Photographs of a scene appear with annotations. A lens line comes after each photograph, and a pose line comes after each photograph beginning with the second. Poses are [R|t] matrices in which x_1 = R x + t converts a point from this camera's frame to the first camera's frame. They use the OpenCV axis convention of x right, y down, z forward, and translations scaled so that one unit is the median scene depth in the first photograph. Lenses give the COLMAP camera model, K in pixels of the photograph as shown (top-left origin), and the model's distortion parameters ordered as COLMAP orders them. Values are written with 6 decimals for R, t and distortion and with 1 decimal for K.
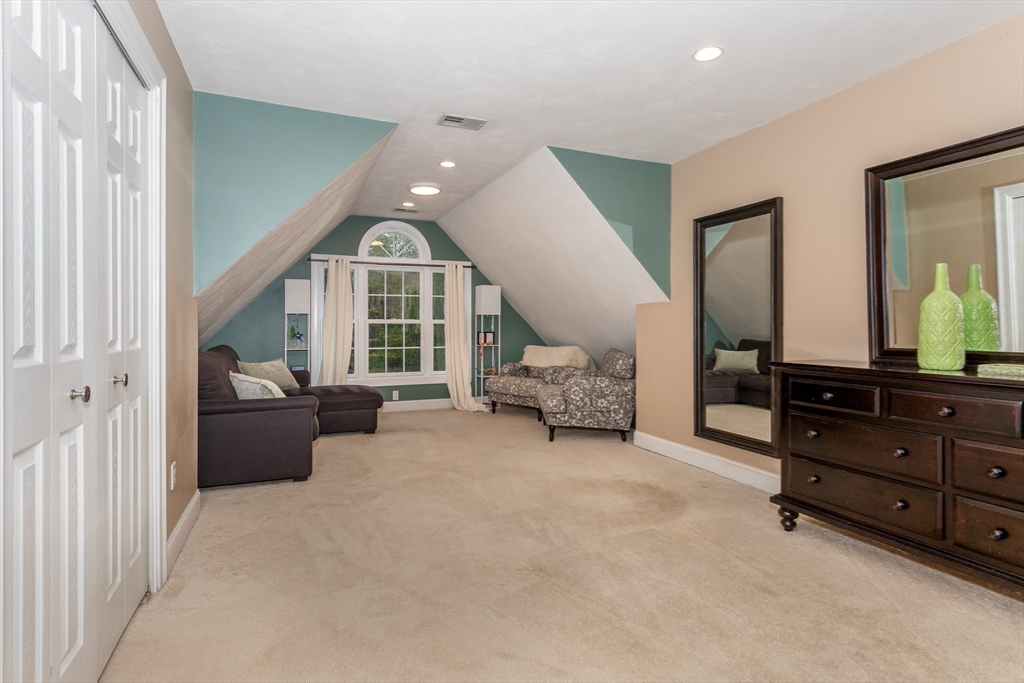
lens RADIAL K [[496.1, 0, 515.7], [0, 496.1, 332.1], [0, 0, 1]] dist [0.002479, -0.000397]
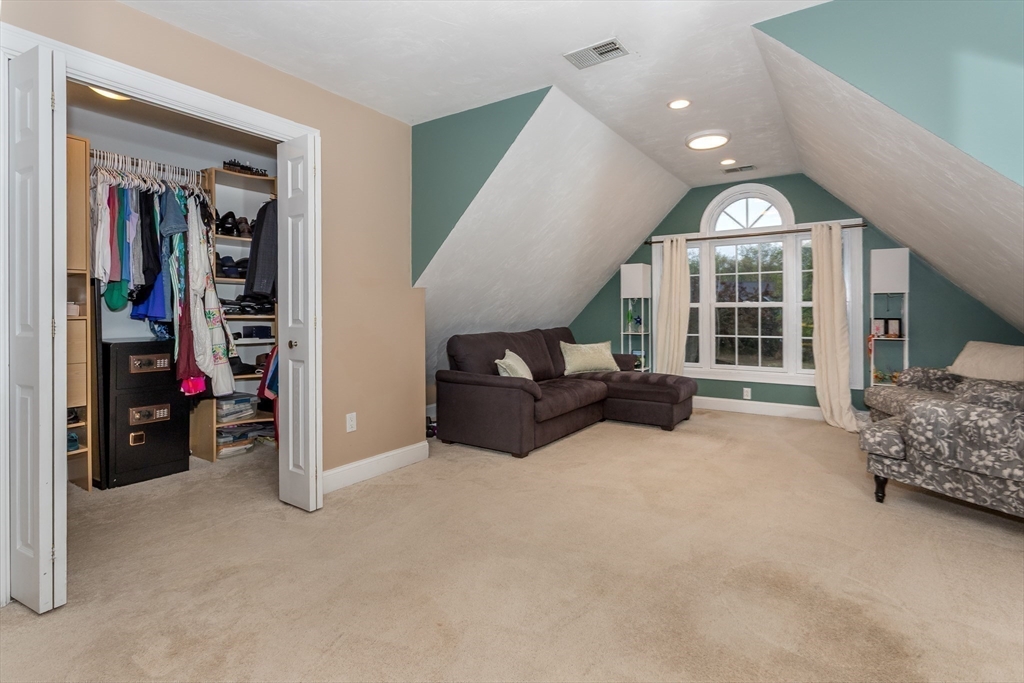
lens RADIAL K [[496.1, 0, 531.8], [0, 496.1, 316.7], [0, 0, 1]] dist [0.002479, -0.000397]
pose [[0.552925, 0.005879, -0.833210, 0.308295], [-0.005665, 0.999979, 0.003296, -0.002057], [0.833212, 0.002898, 0.552947, 0.292624]]
